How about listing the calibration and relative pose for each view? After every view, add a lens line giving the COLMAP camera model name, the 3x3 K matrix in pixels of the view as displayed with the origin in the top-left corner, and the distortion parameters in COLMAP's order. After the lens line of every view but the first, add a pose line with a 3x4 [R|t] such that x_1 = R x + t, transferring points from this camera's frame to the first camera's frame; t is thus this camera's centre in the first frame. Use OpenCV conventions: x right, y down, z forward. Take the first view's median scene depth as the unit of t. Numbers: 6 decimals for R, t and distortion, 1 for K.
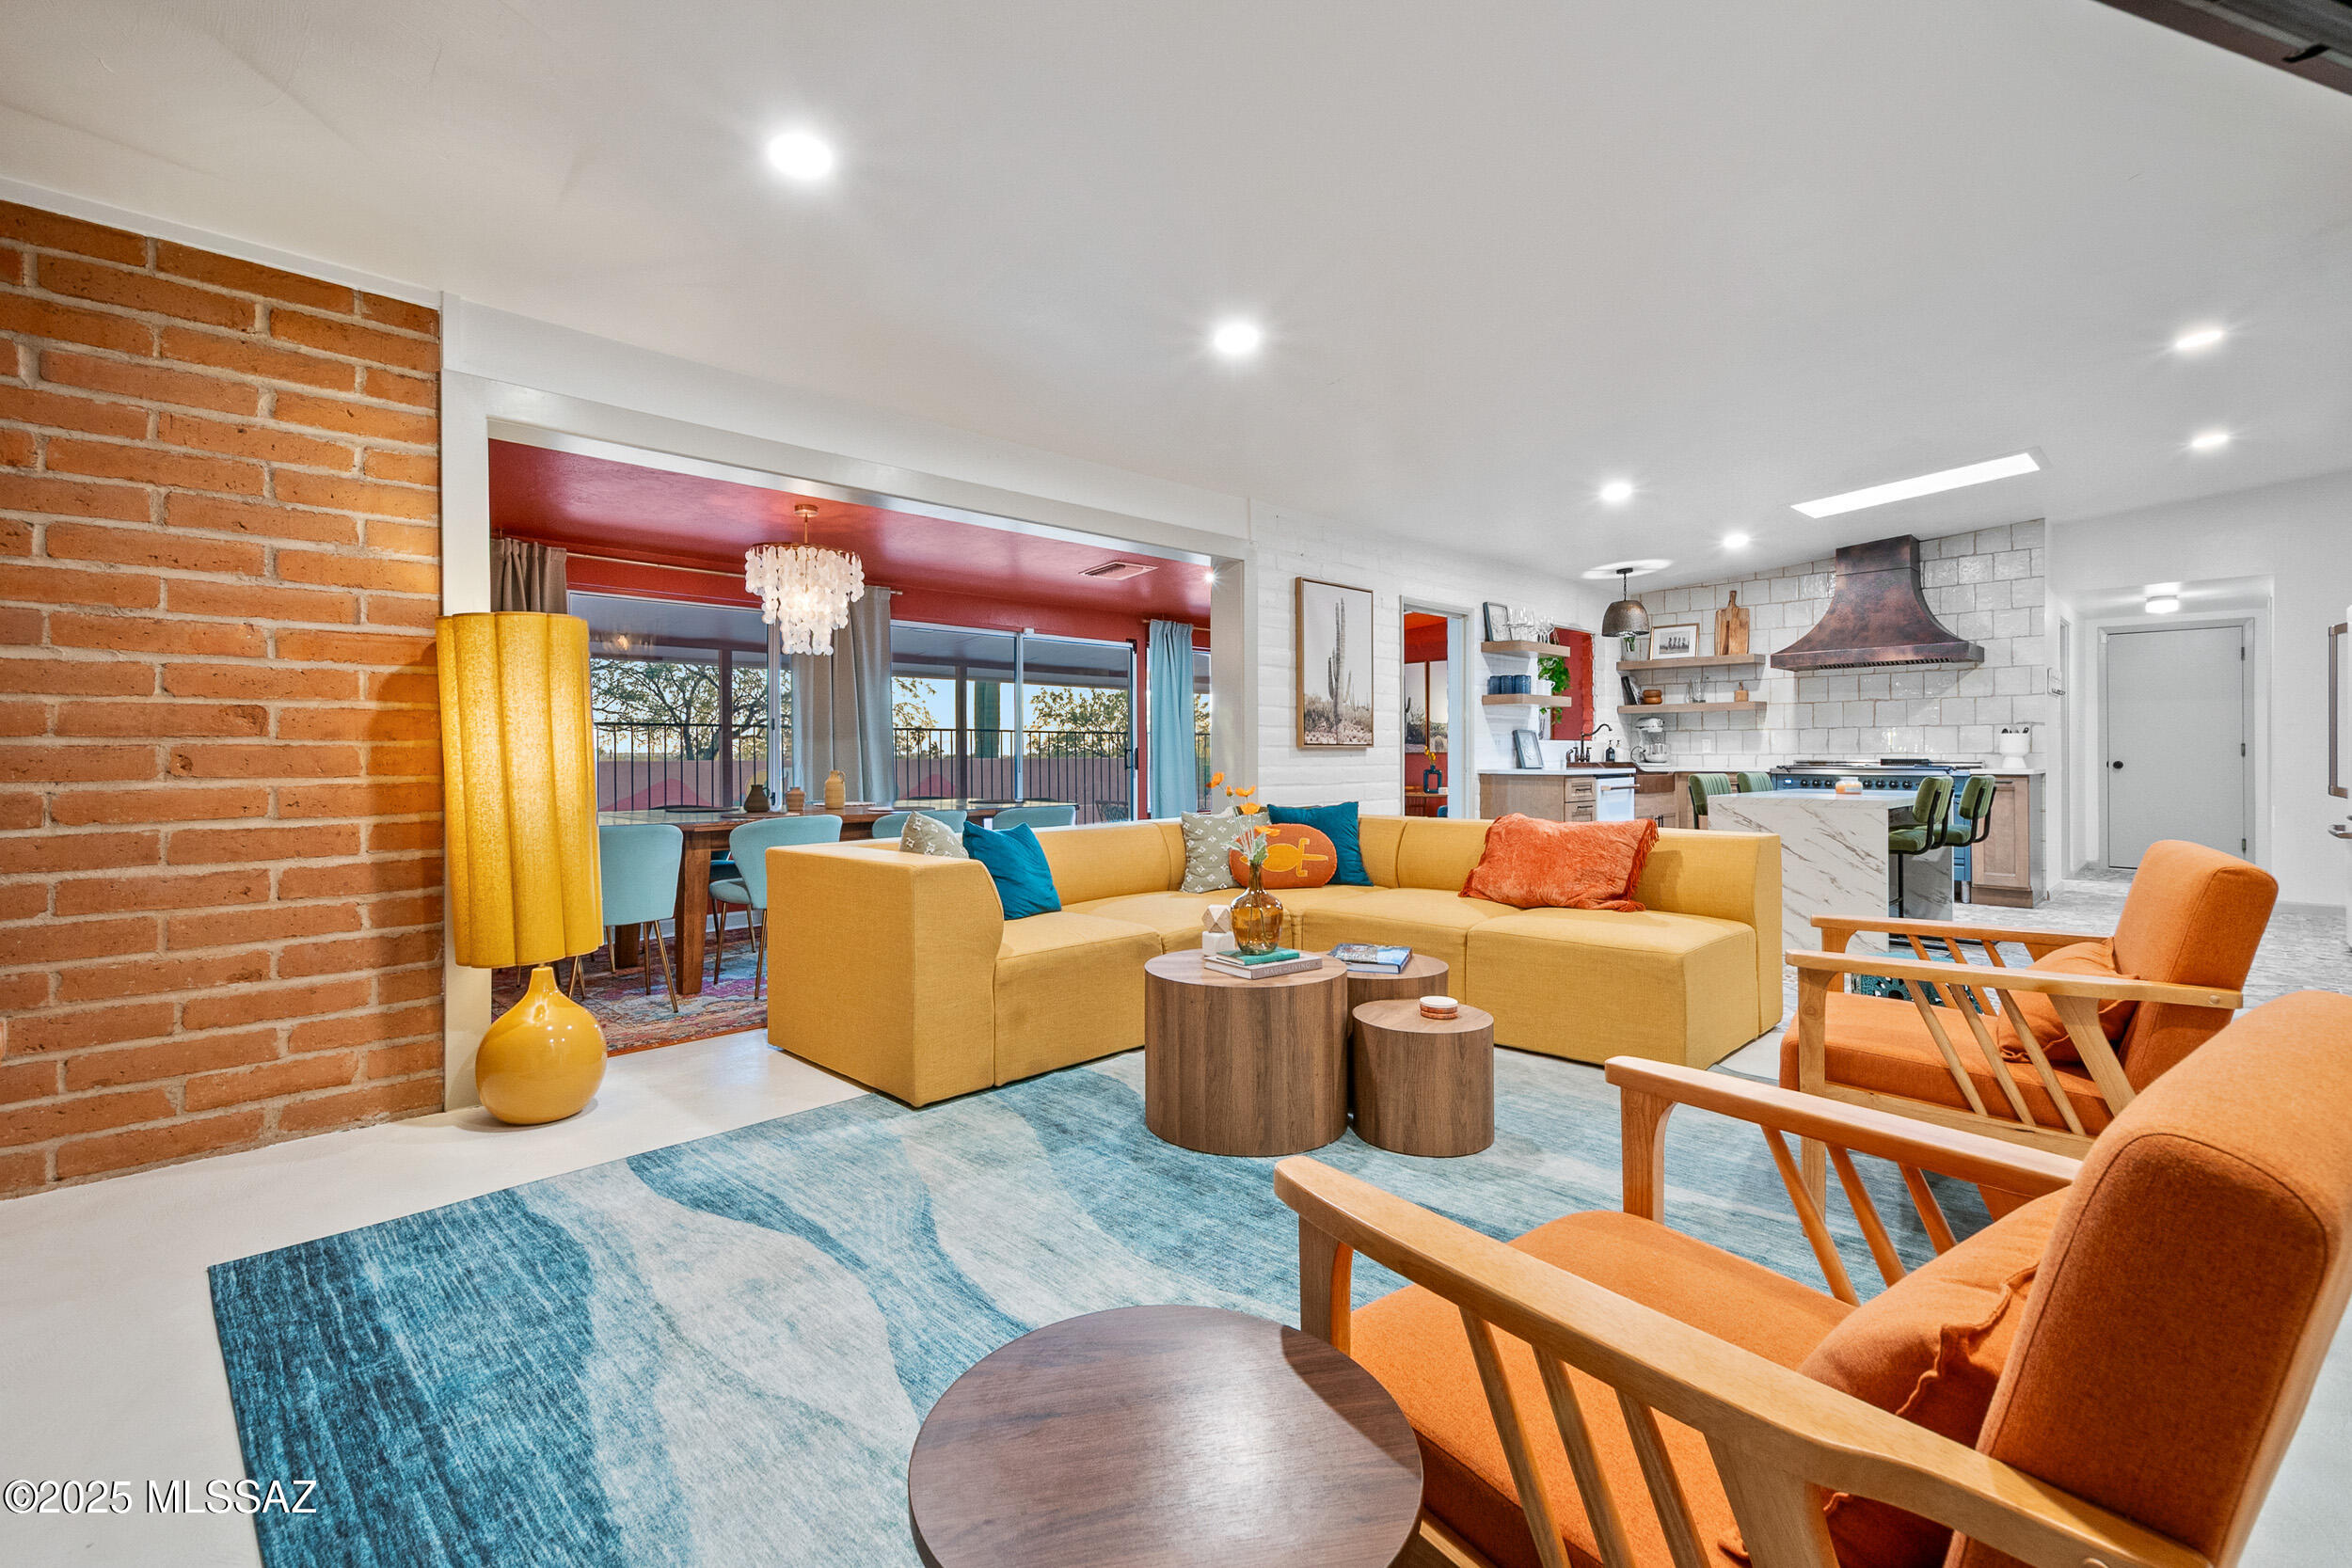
lens RADIAL K [[1047.9, 0, 1169.1], [0, 1047.9, 755.2], [0, 0, 1]] dist [0.018297, -0.007694]
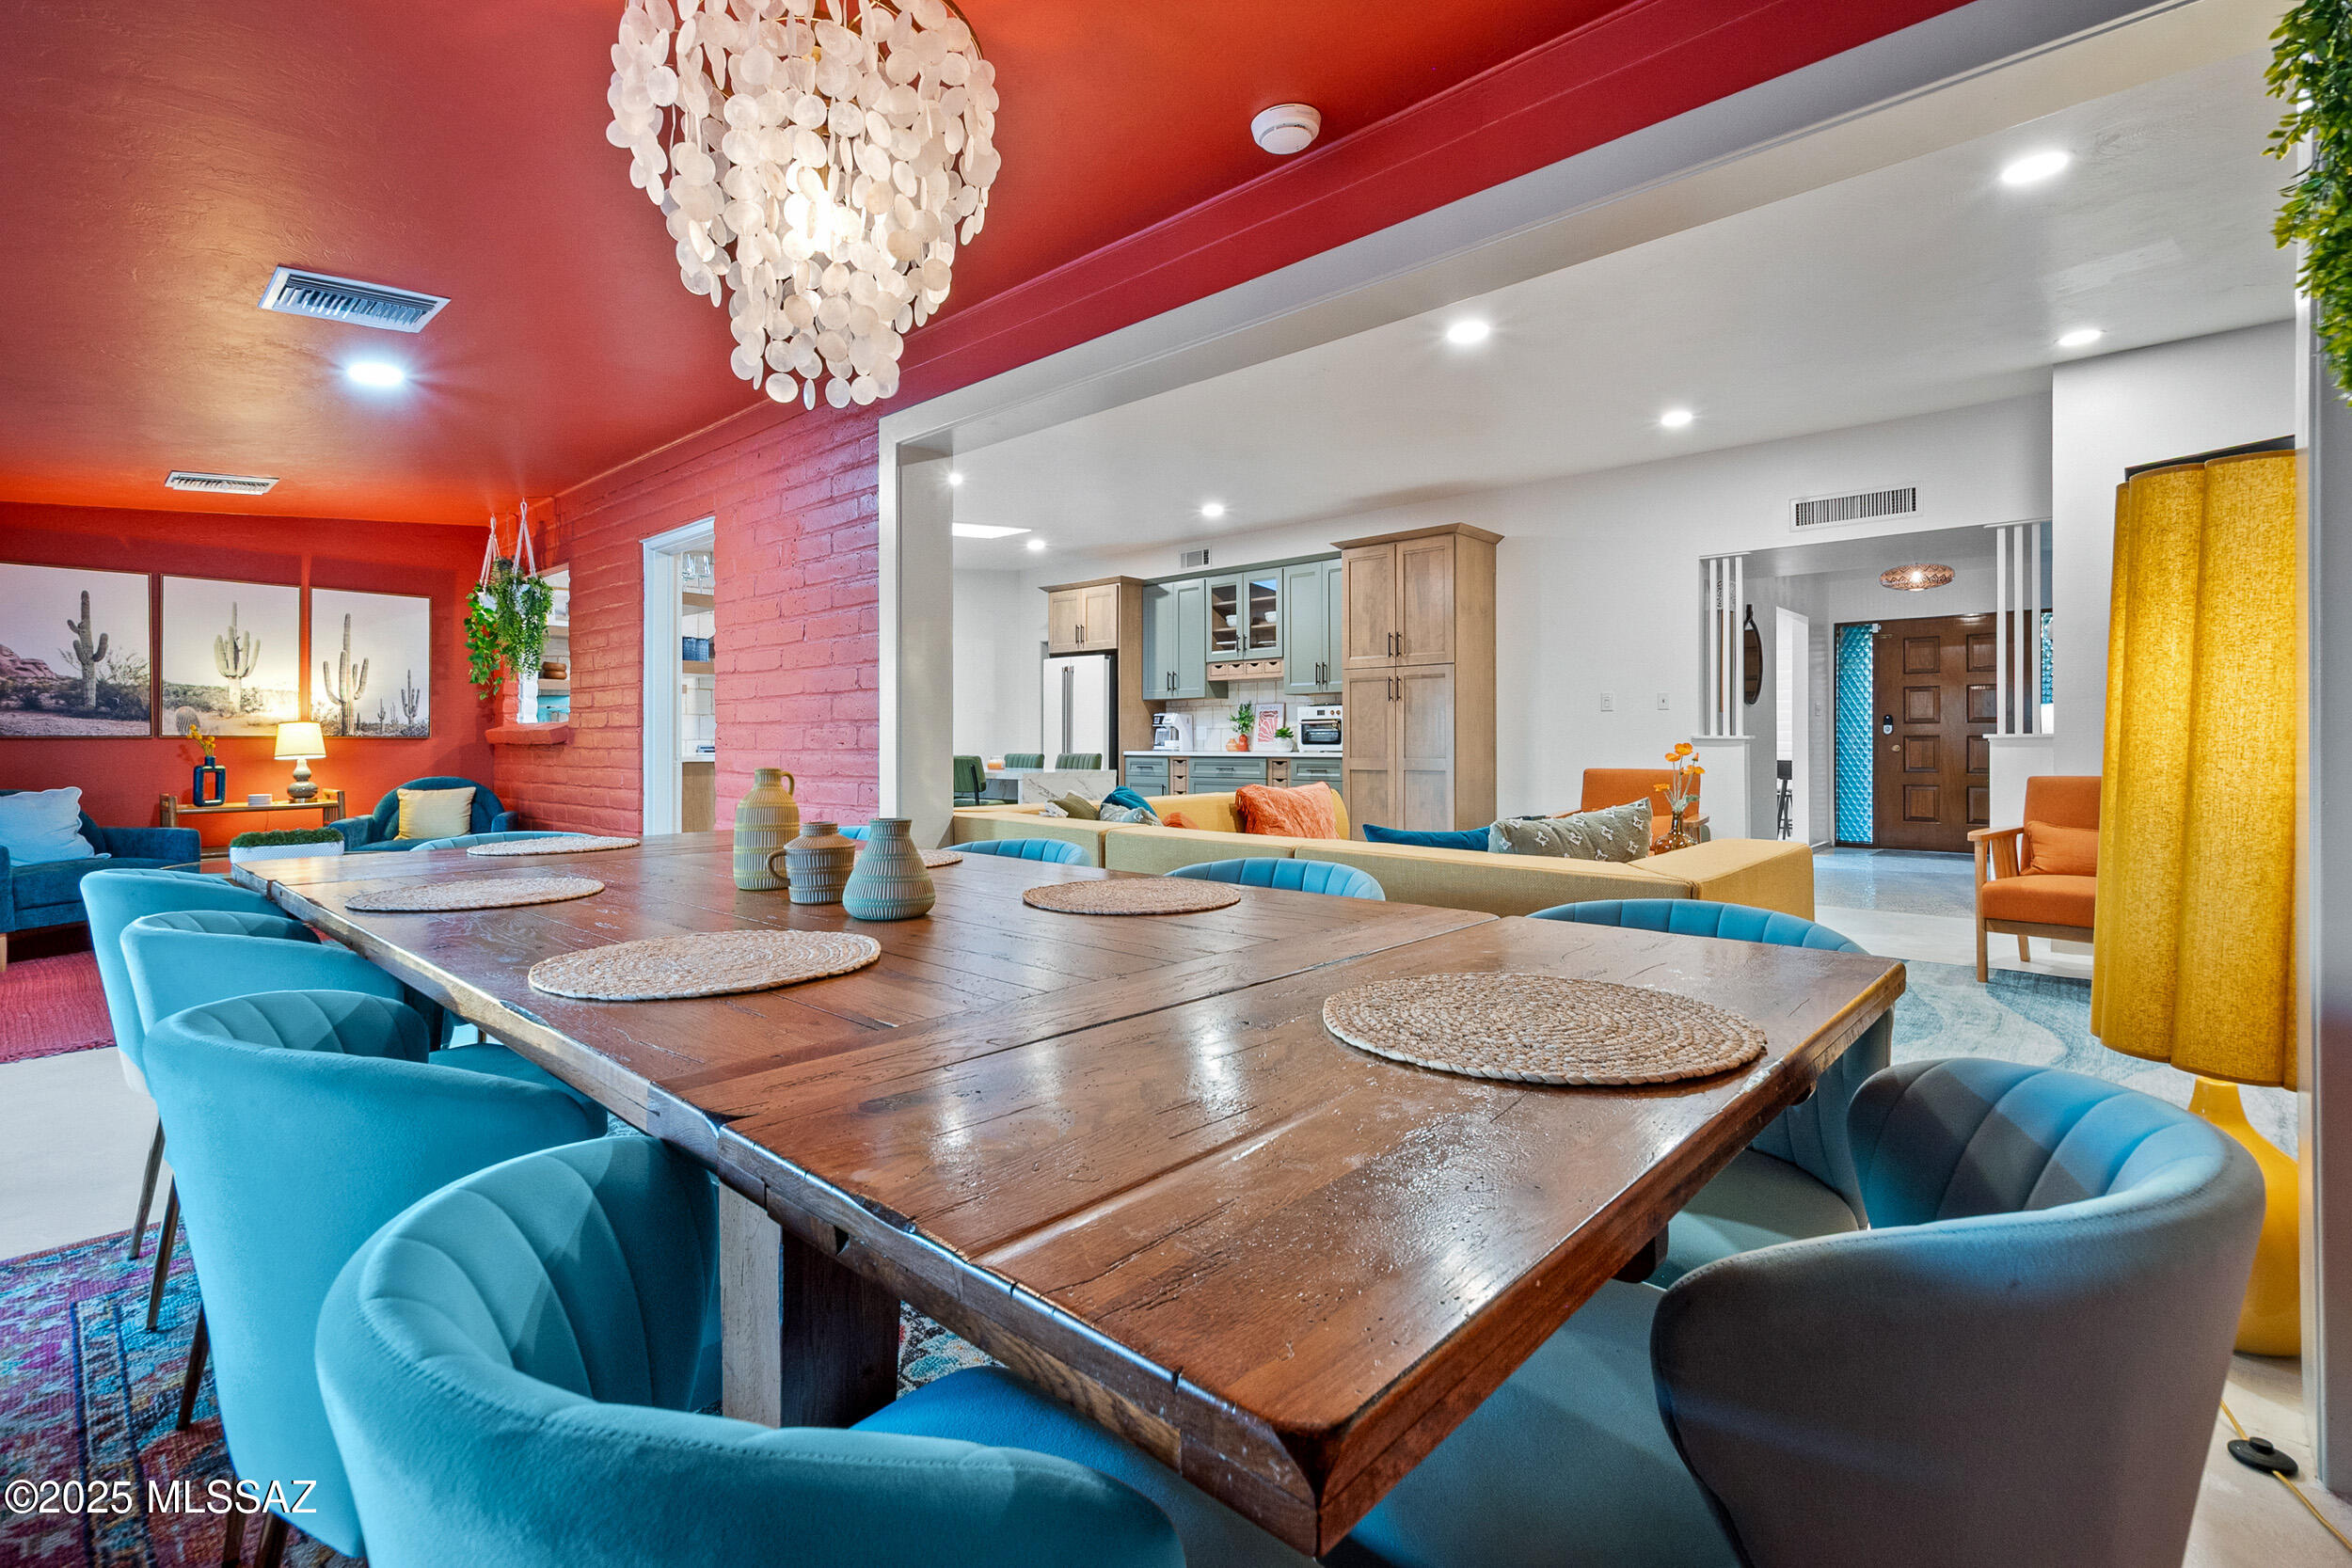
lens RADIAL K [[1060.8, 0, 1171.1], [0, 1060.8, 738.1], [0, 0, 1]] dist [-0.001159, -0.000121]
pose [[-0.045912, 0.006820, 0.998922, -0.477101], [0.003590, 0.999971, -0.006662, 0.006634], [-0.998939, 0.003280, -0.045936, 0.650994]]
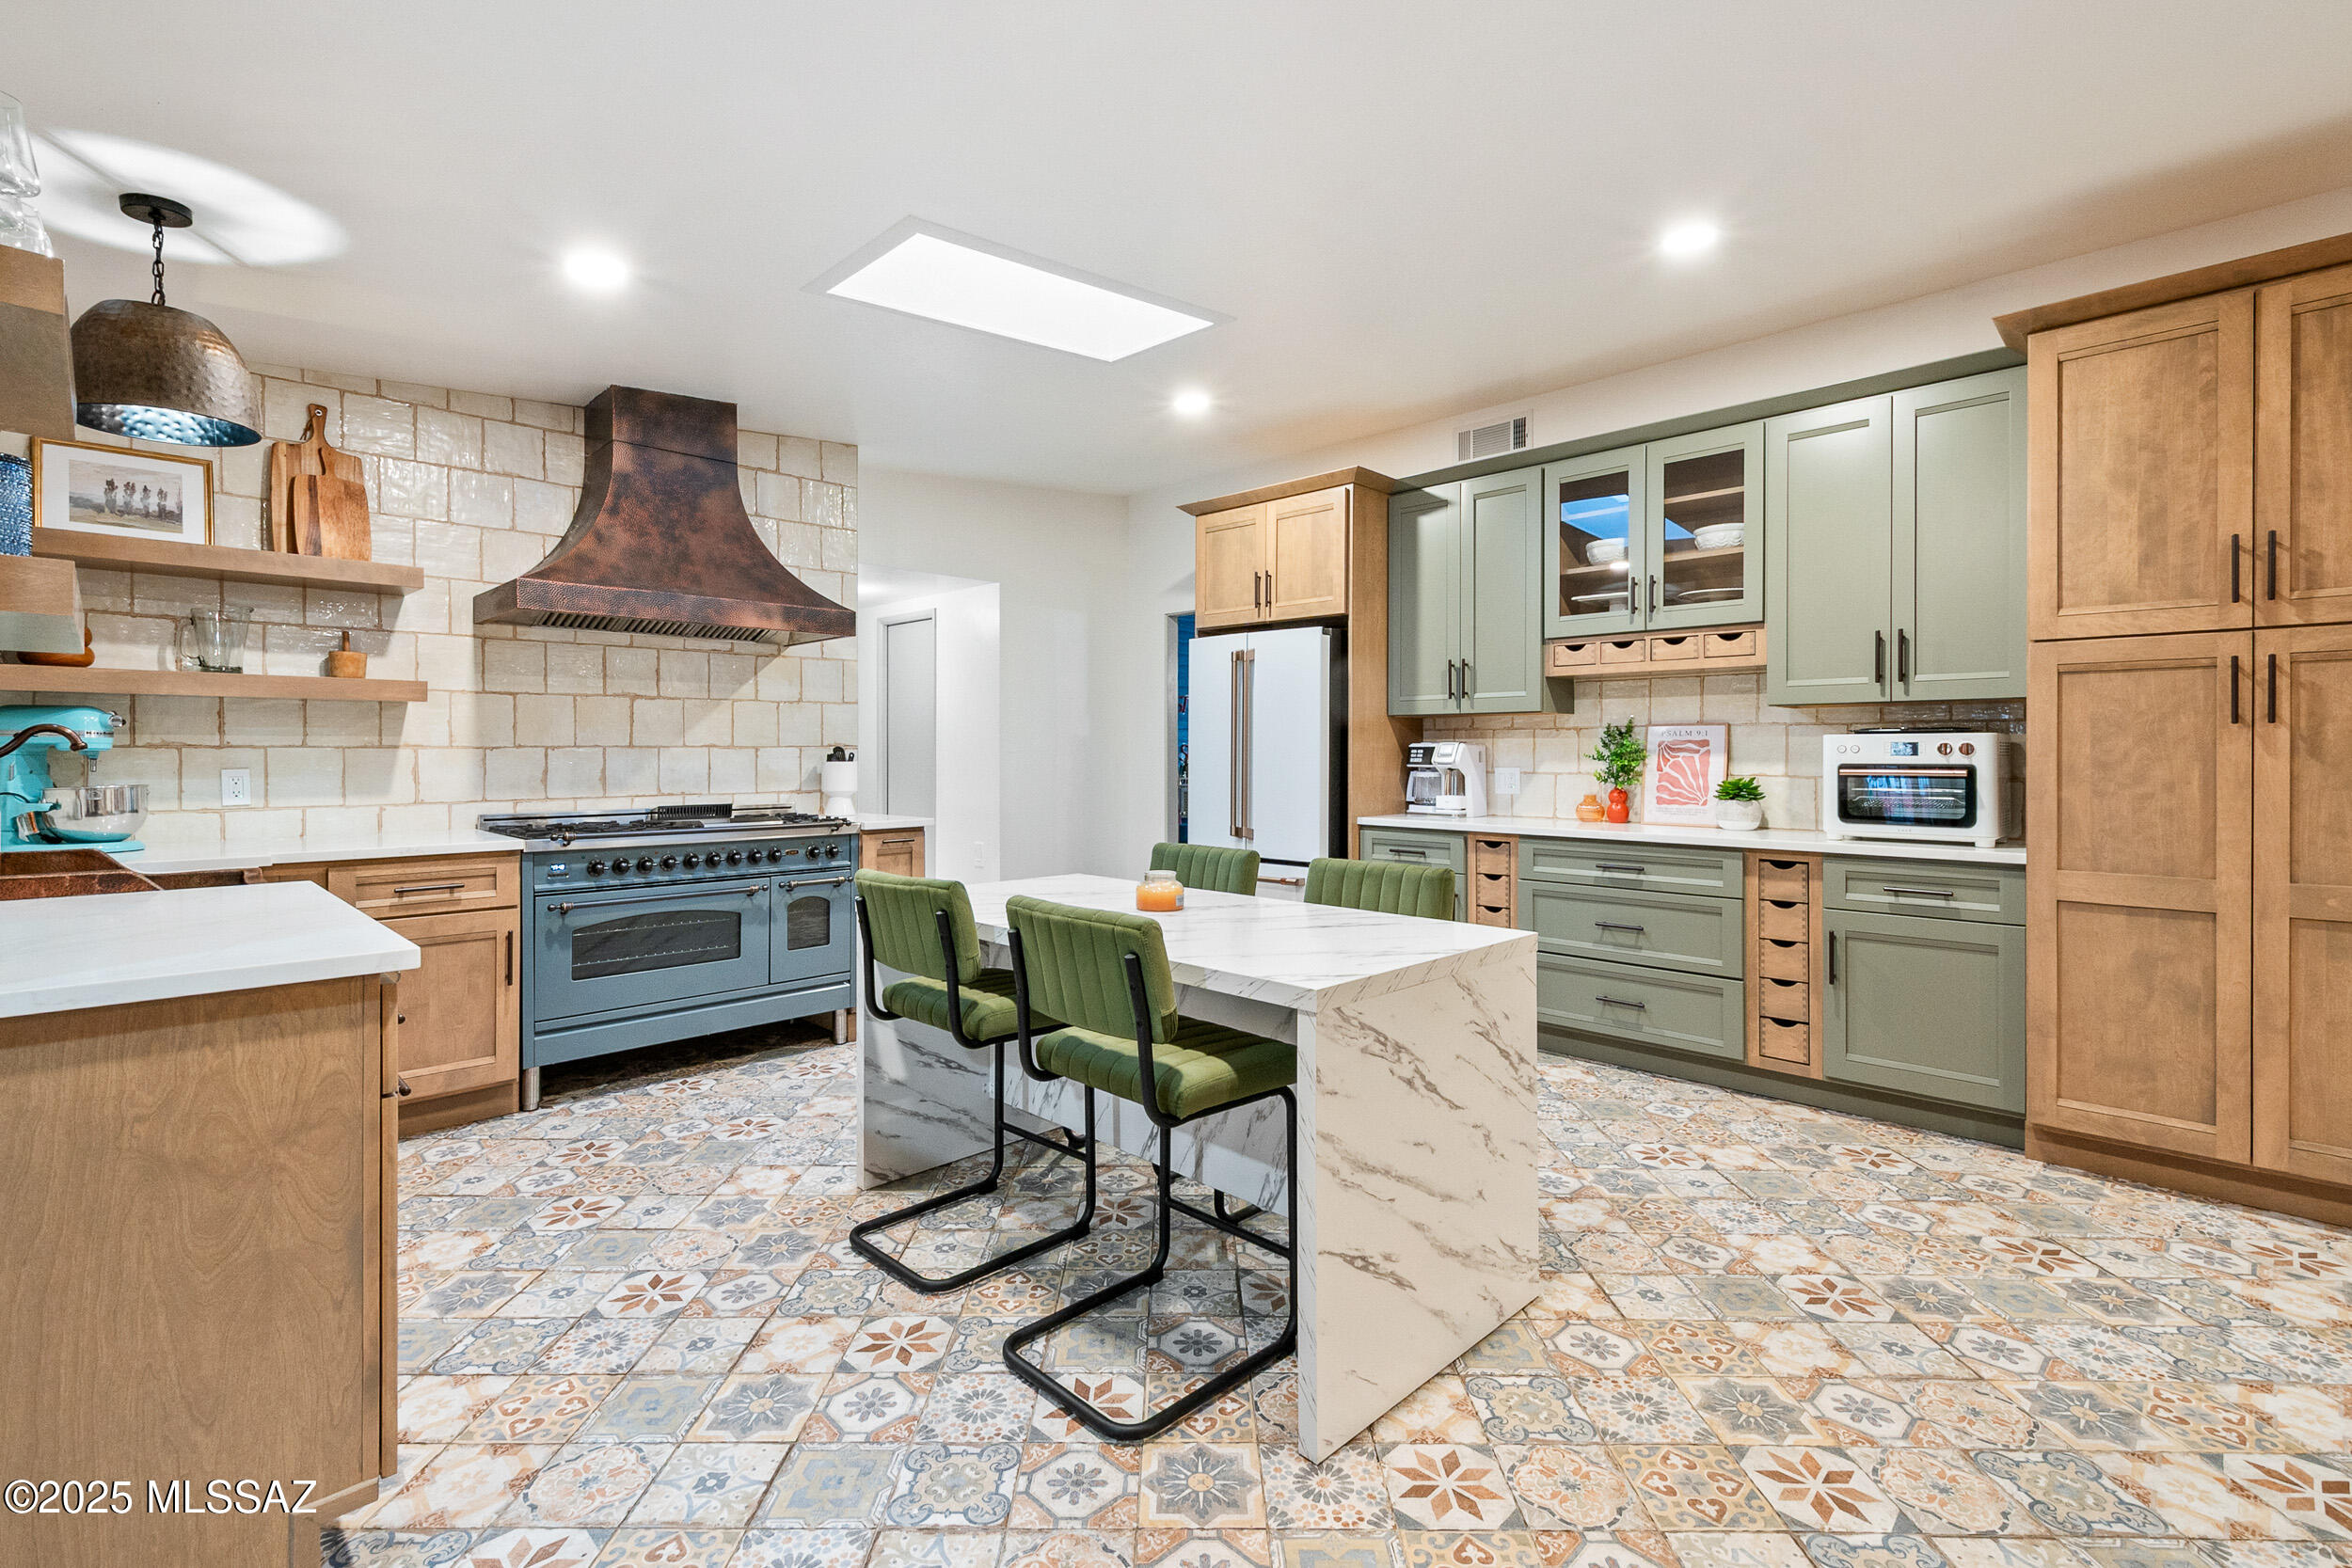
lens RADIAL K [[1047.9, 0, 1169.1], [0, 1047.9, 755.2], [0, 0, 1]] dist [0.018297, -0.007694]
pose [[-0.003908, -0.000342, 0.999992, 0.142986], [0.000629, 1.000000, 0.000345, -0.023441], [-0.999992, 0.000630, -0.003908, 0.763239]]
